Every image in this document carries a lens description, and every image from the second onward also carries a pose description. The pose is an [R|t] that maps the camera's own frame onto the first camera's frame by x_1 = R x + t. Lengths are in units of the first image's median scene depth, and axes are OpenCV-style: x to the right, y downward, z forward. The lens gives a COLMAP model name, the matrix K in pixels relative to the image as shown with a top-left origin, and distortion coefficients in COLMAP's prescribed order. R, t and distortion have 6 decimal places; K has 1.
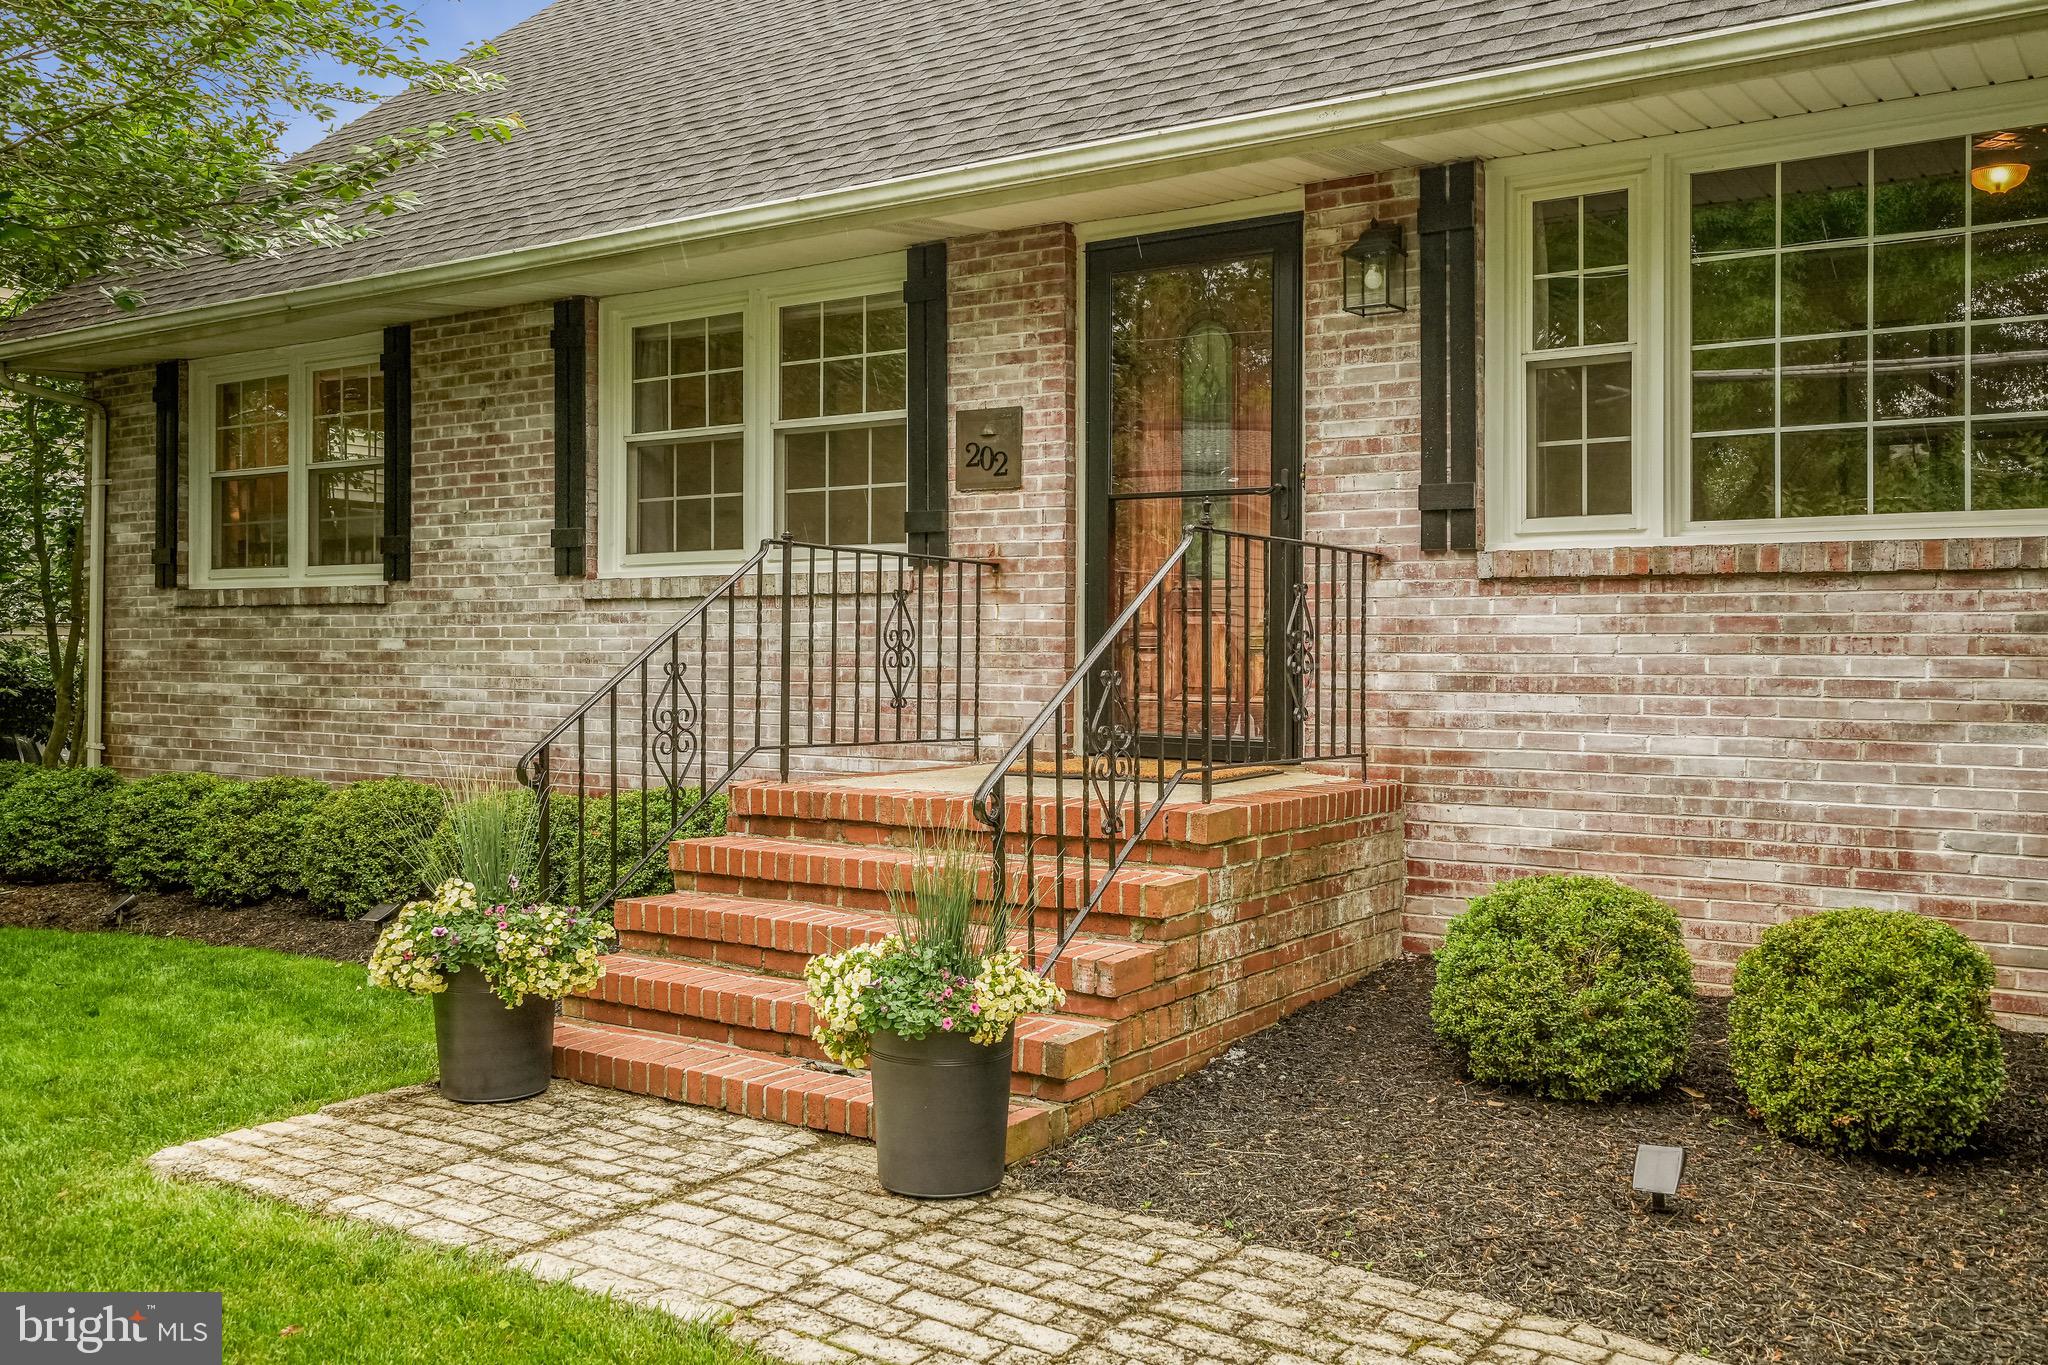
lens RADIAL K [[1781.8, 0, 1092.6], [0, 1781.8, 603.6], [0, 0, 1]] dist [-0.003142, -0.003493]
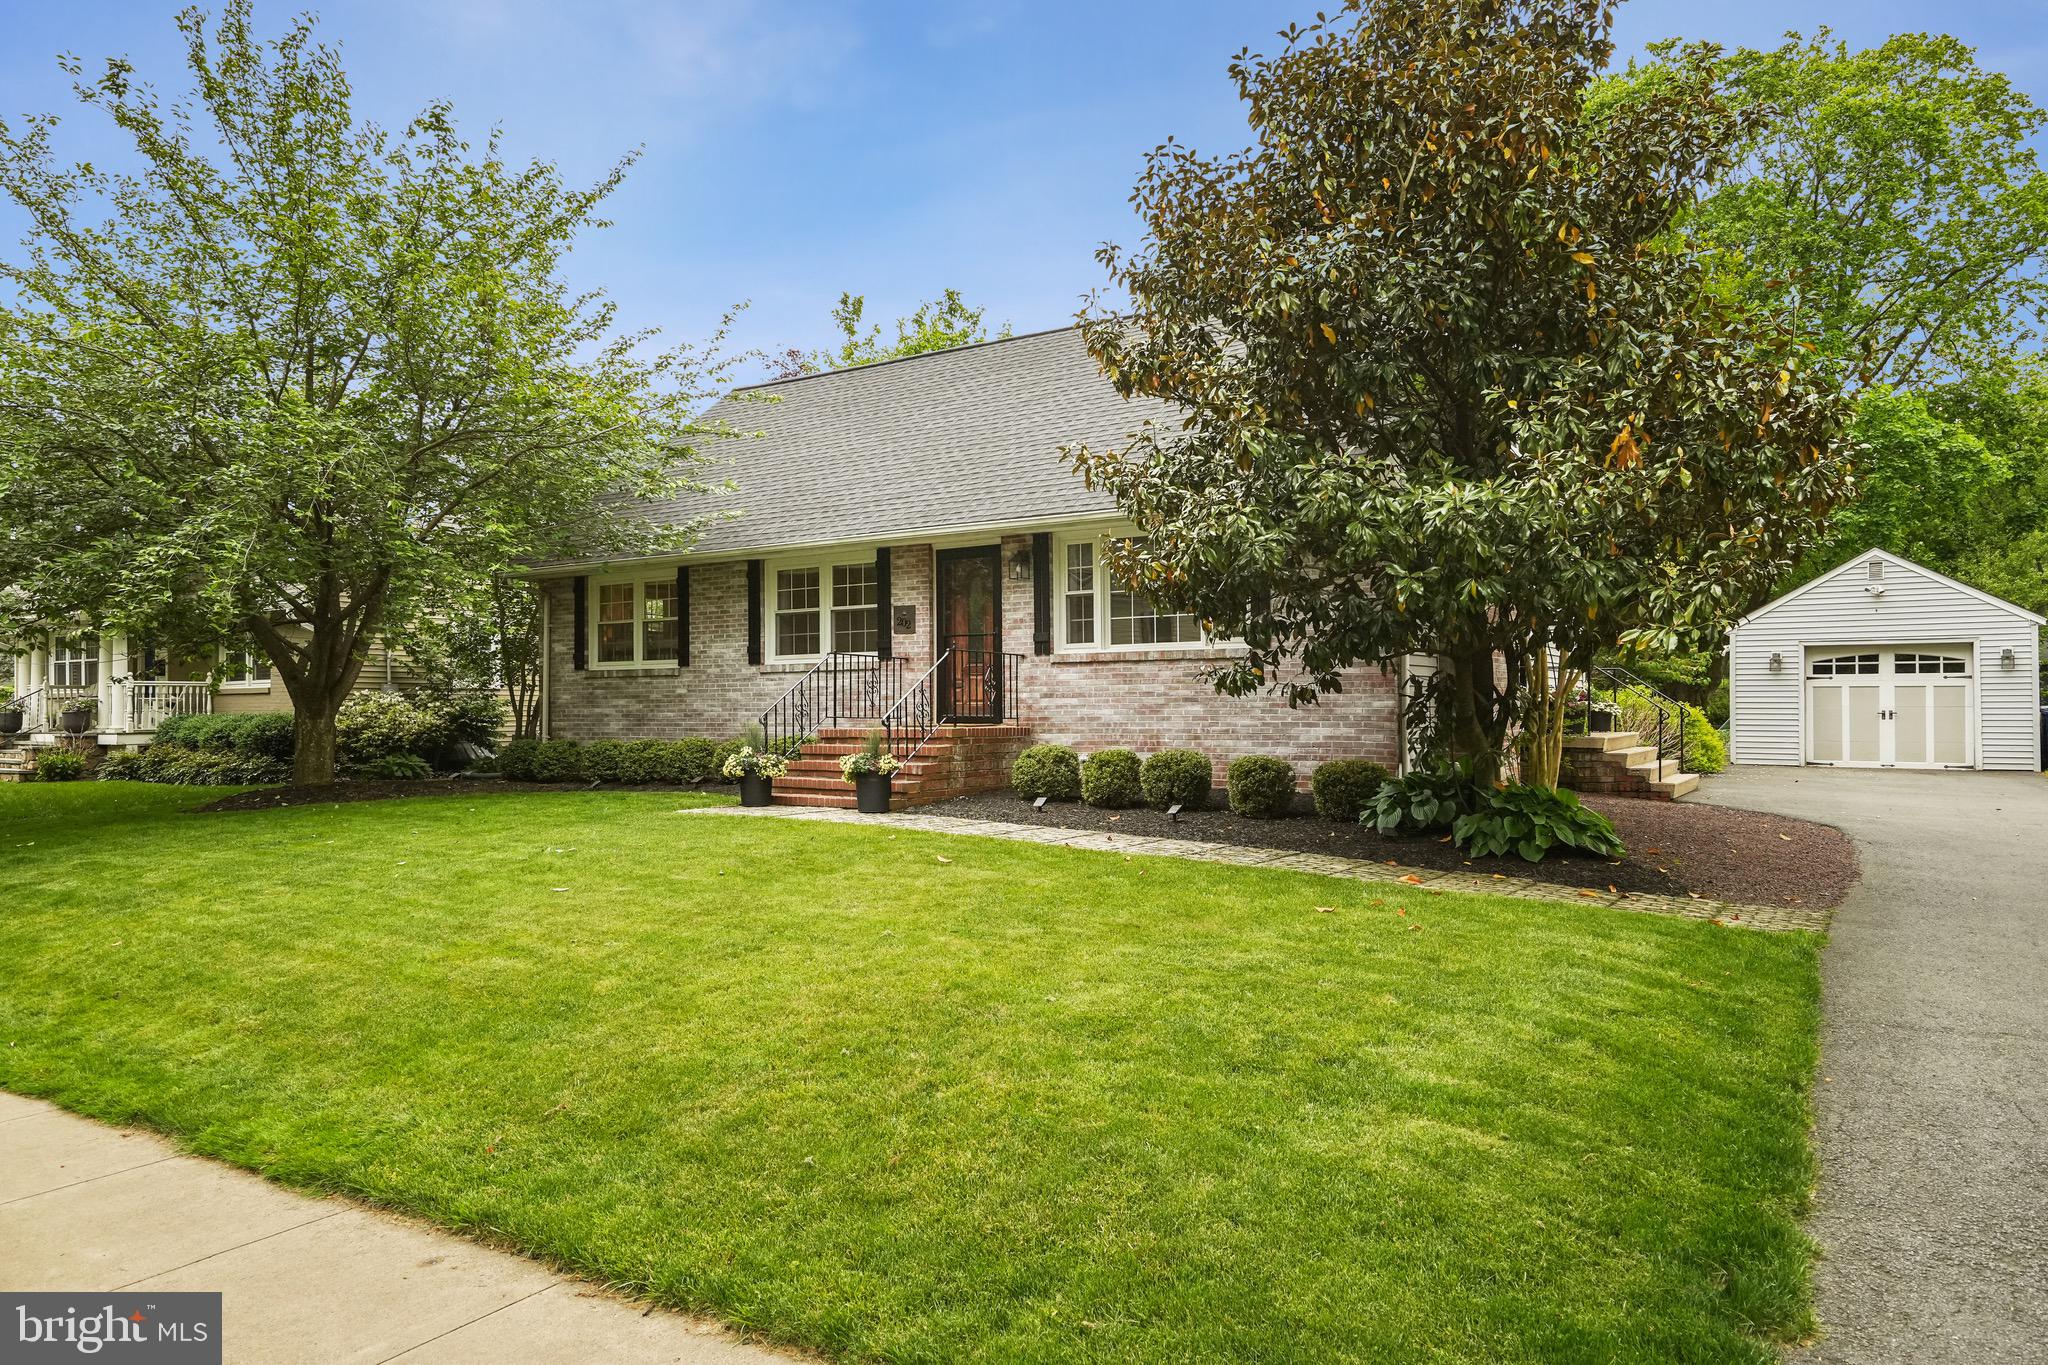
lens RADIAL K [[1413.3, 0, 1087.1], [0, 1413.3, 652.9], [0, 0, 1]] dist [-0.012866, 0.002474]
pose [[0.999948, -0.009325, 0.004192, 0.255039], [0.009398, 0.999802, -0.017553, 0.012886], [-0.004027, 0.017592, 0.999837, -1.453030]]
